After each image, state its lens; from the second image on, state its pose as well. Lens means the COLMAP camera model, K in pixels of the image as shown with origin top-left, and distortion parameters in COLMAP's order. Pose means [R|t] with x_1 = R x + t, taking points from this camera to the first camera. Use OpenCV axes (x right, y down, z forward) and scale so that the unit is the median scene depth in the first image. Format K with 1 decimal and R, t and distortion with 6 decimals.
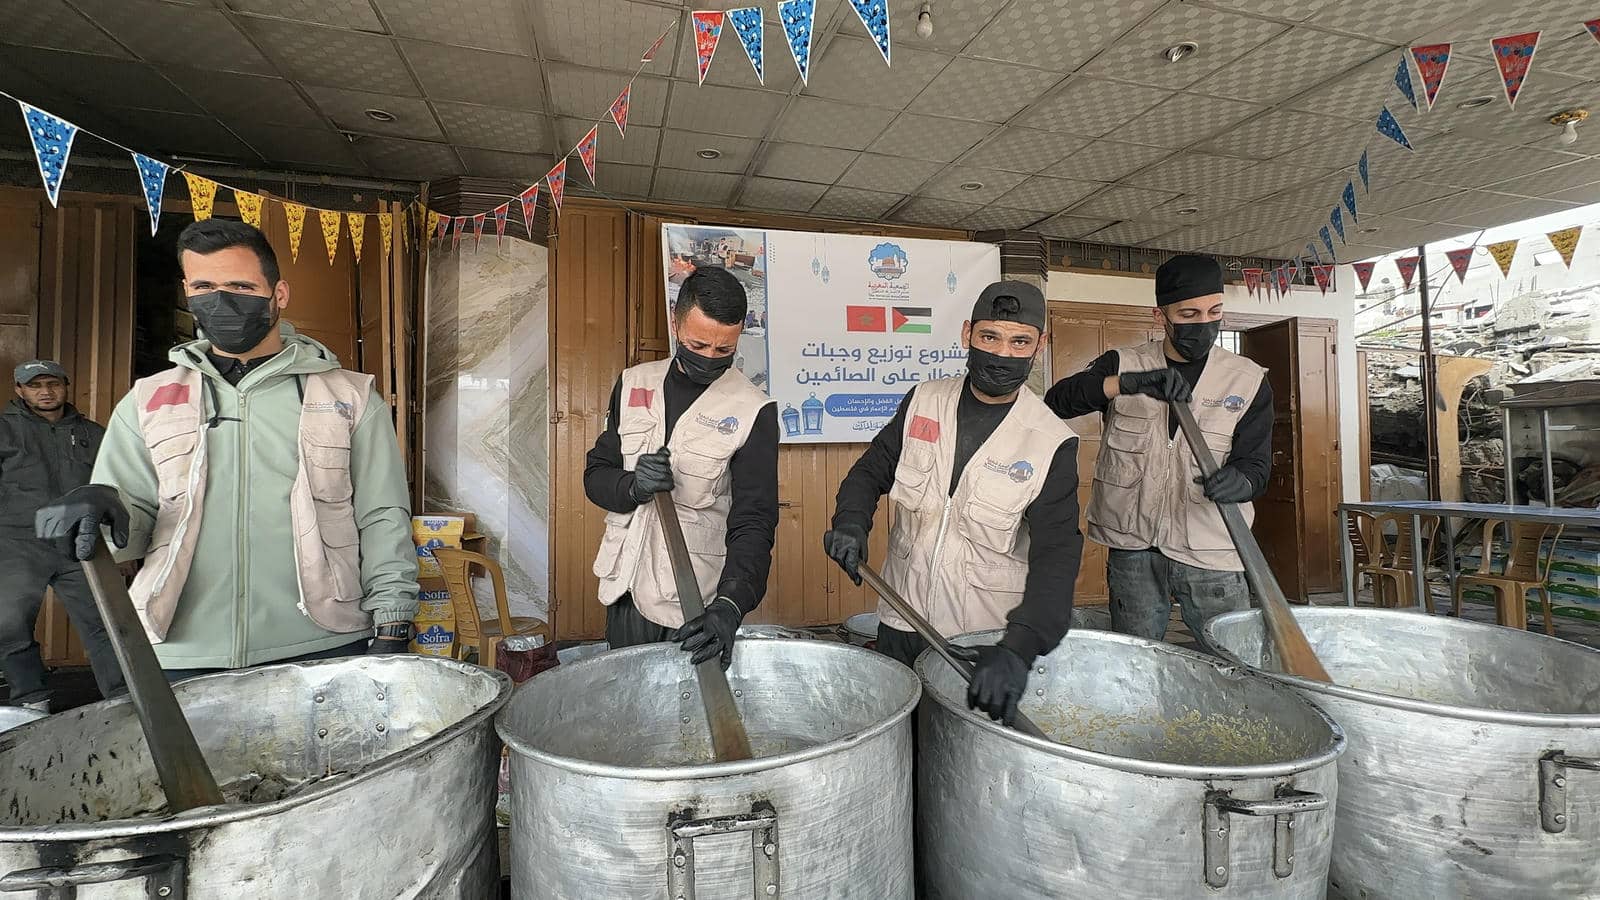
lens RADIAL K [[693.9, 0, 791.8], [0, 693.9, 450.8], [0, 0, 1]] dist [-0.000748, 0.000078]
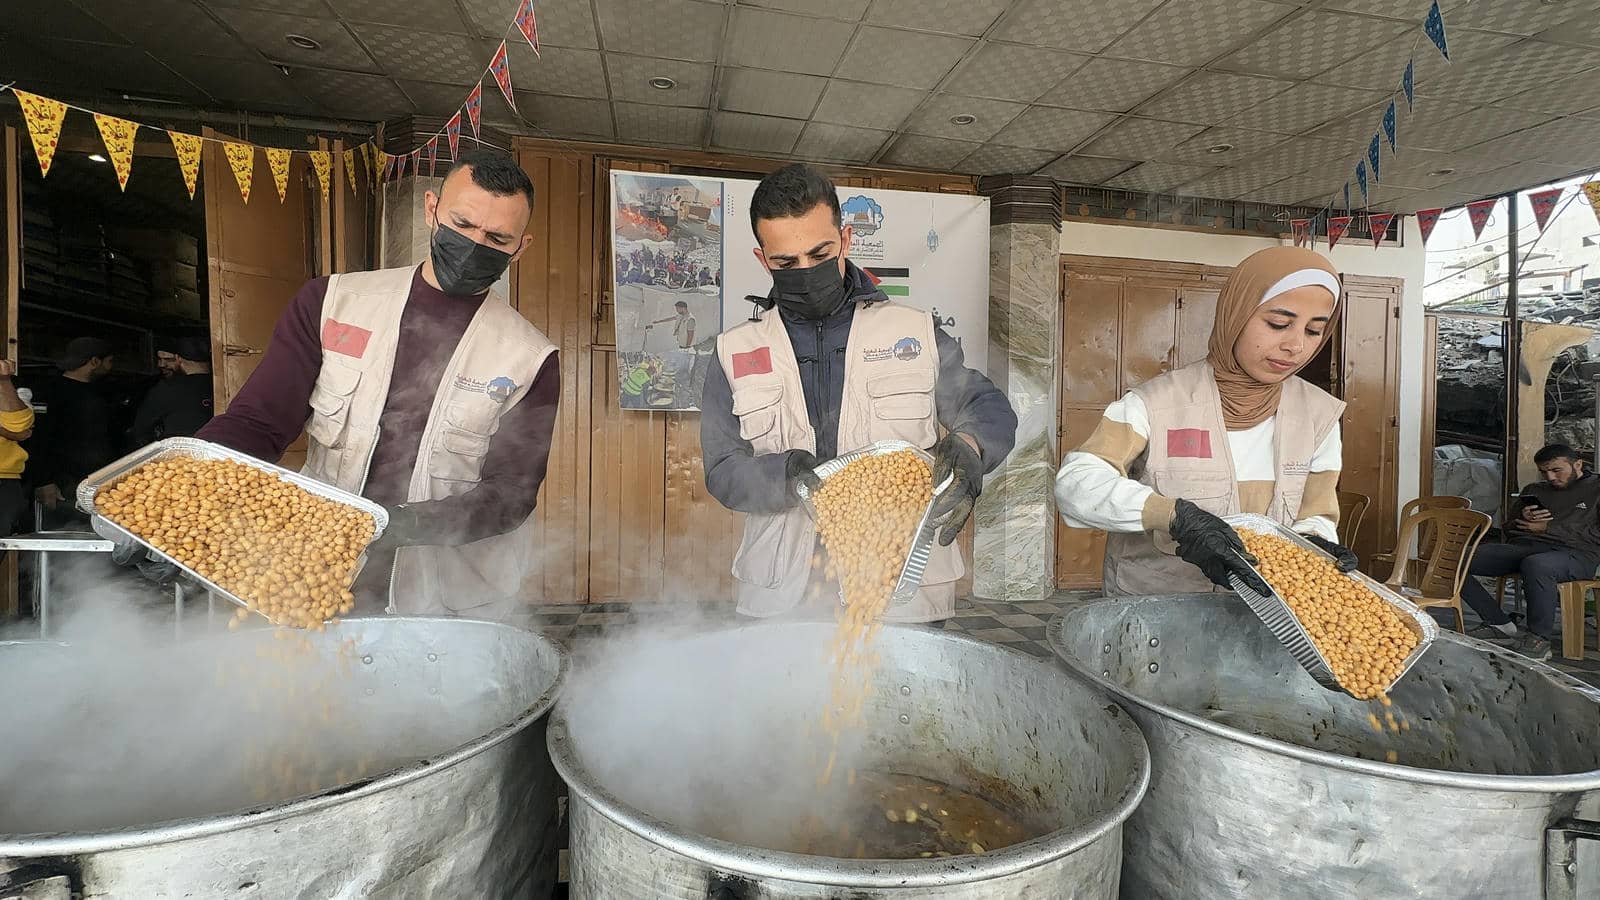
lens RADIAL K [[693.9, 0, 791.8], [0, 693.9, 450.8], [0, 0, 1]] dist [-0.000748, 0.000078]
pose [[0.997002, 0.023676, -0.073670, 0.112375], [-0.020471, 0.998823, 0.043962, 0.008718], [0.074624, -0.042322, 0.996313, 0.074857]]
